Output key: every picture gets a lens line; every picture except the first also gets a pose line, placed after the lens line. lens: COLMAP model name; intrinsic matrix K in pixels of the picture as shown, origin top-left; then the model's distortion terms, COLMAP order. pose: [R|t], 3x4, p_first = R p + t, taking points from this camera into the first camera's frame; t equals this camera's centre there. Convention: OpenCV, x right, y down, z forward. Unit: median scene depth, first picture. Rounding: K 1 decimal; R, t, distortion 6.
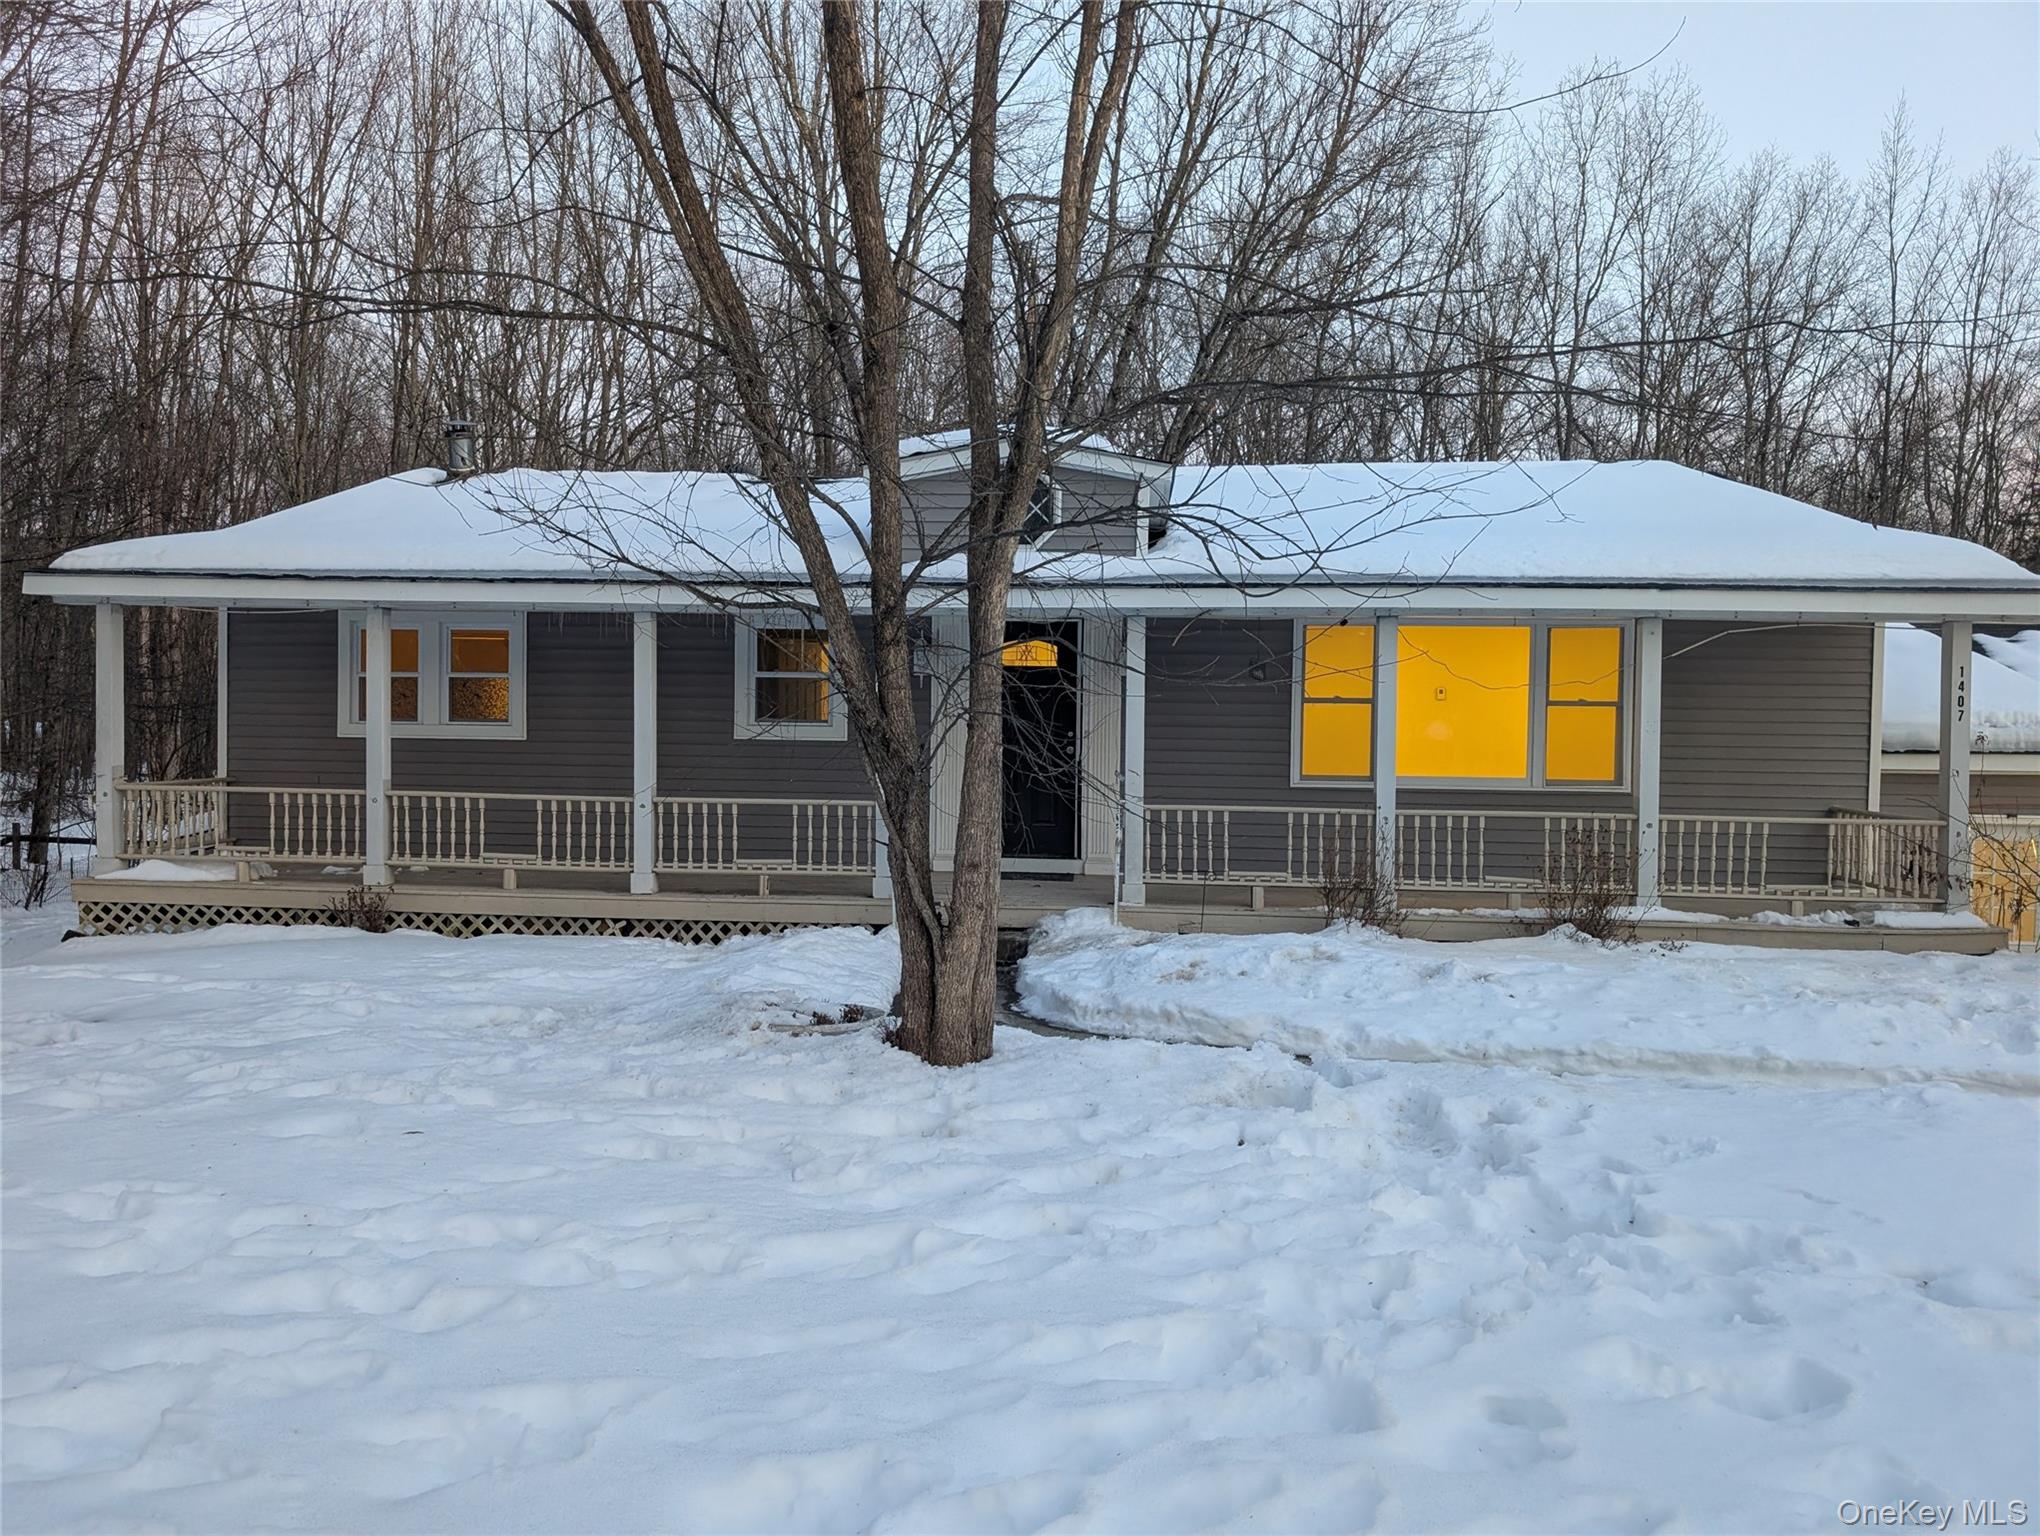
lens RADIAL K [[1484.4, 0, 1020.0], [0, 1484.4, 768.0], [0, 0, 1]] dist [-0.000310, -0.003753]
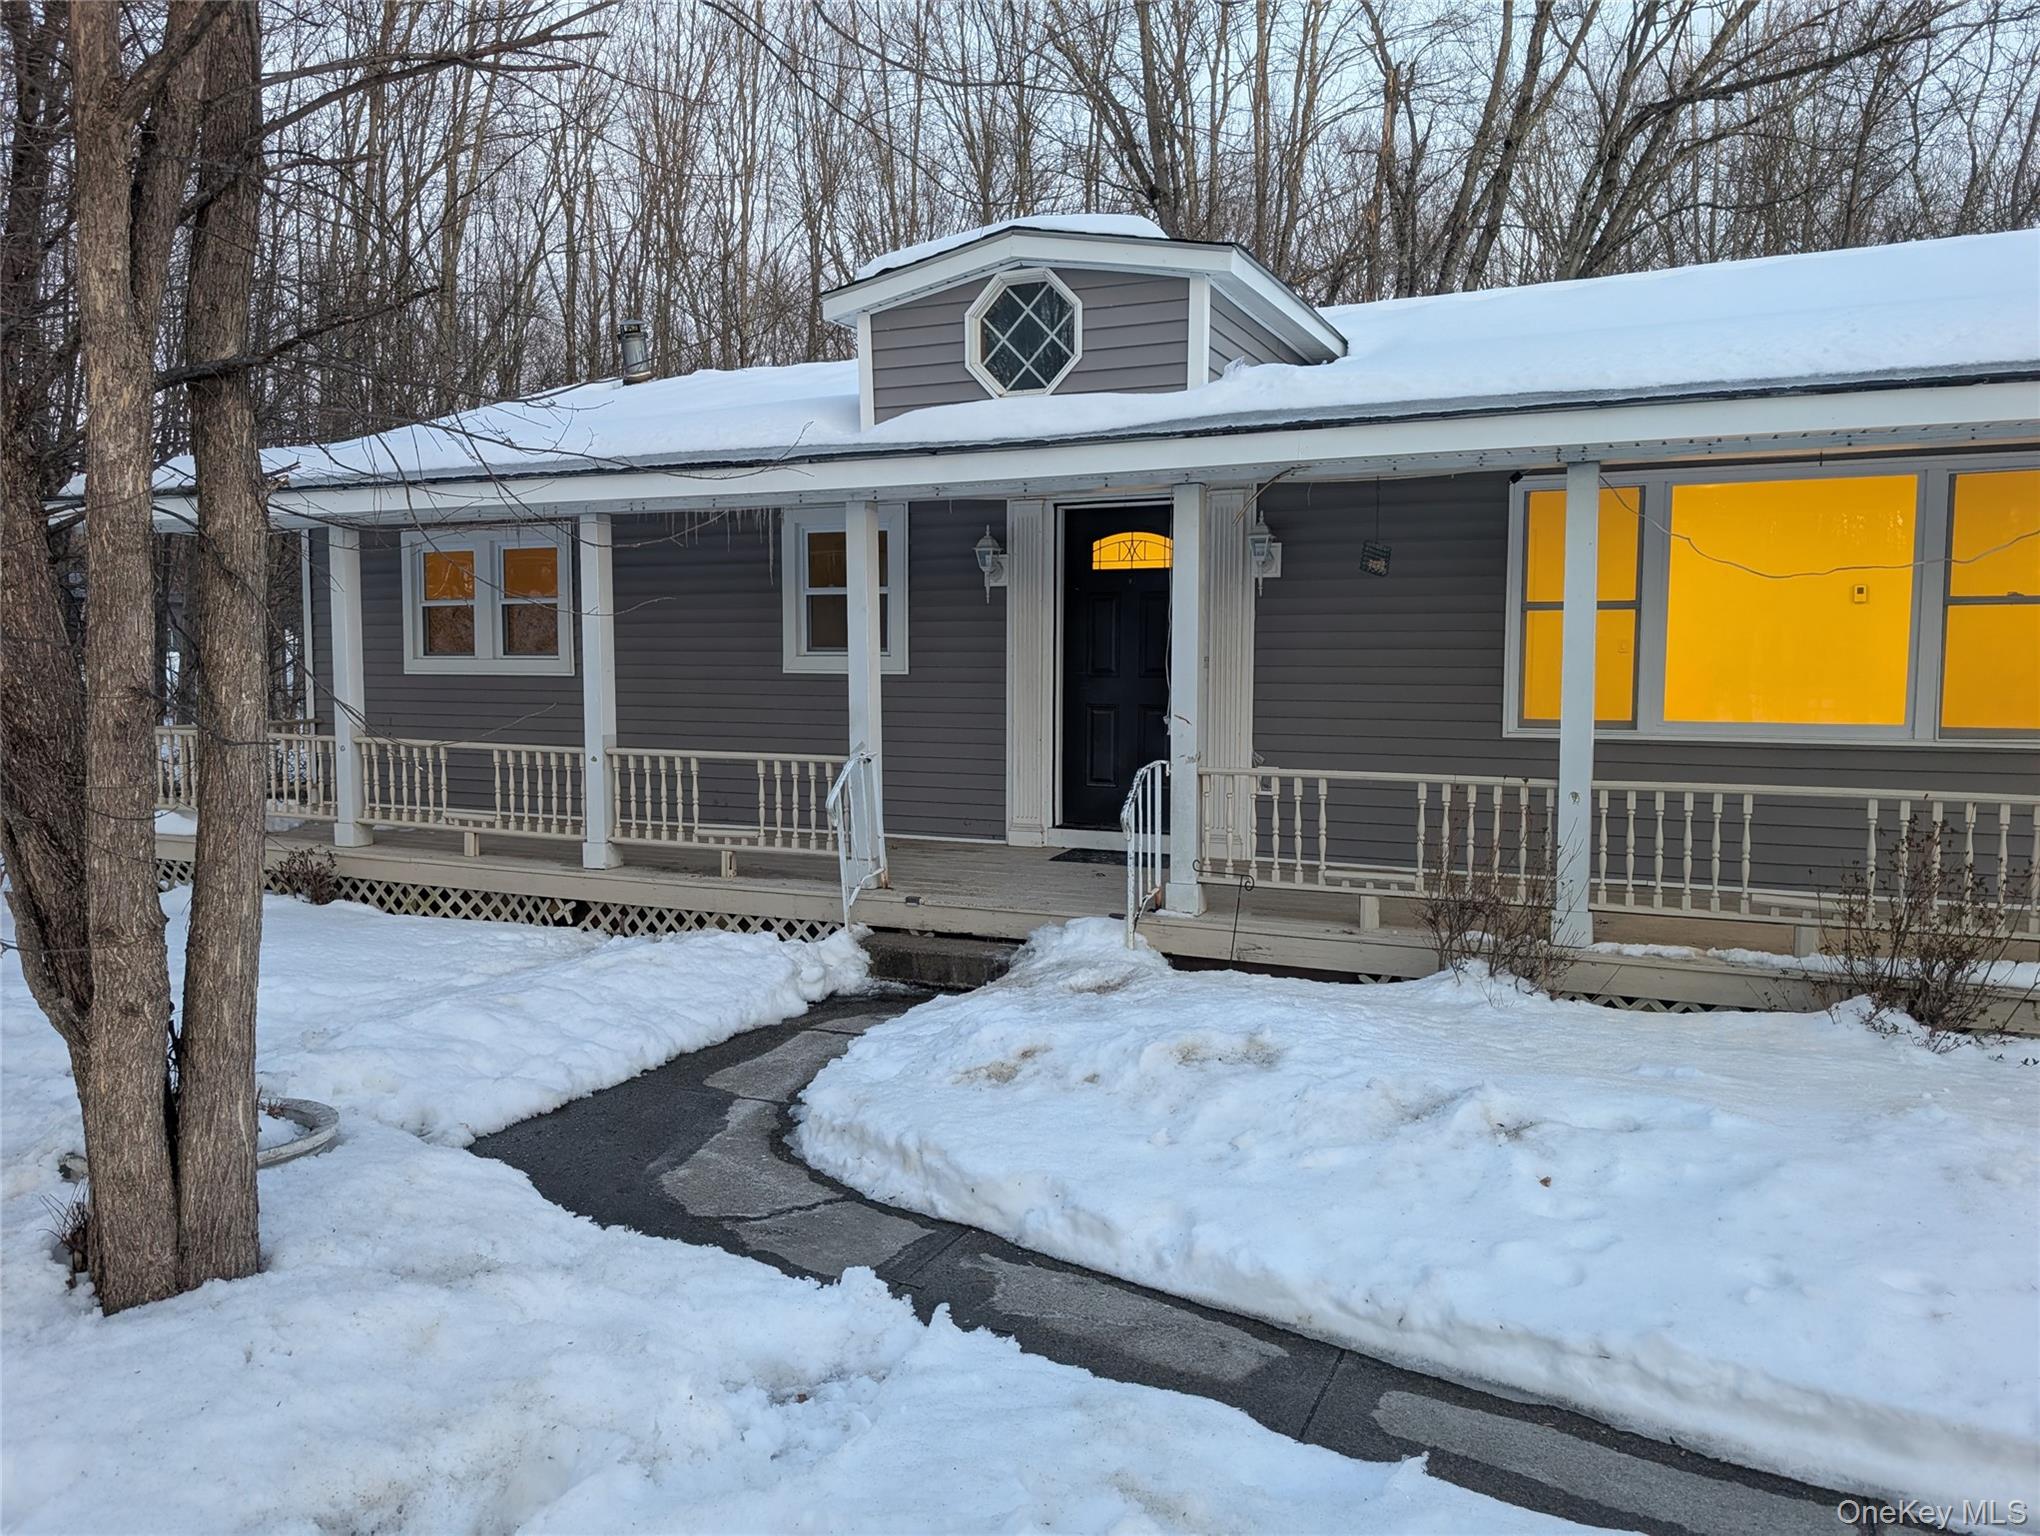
lens RADIAL K [[1484.4, 0, 1020.0], [0, 1484.4, 768.0], [0, 0, 1]] dist [-0.000310, -0.003753]
pose [[0.936711, 0.013365, -0.349848, 0.239334], [0.004079, 0.998787, 0.049079, -0.007813], [0.350080, -0.047400, 0.935520, 0.336340]]
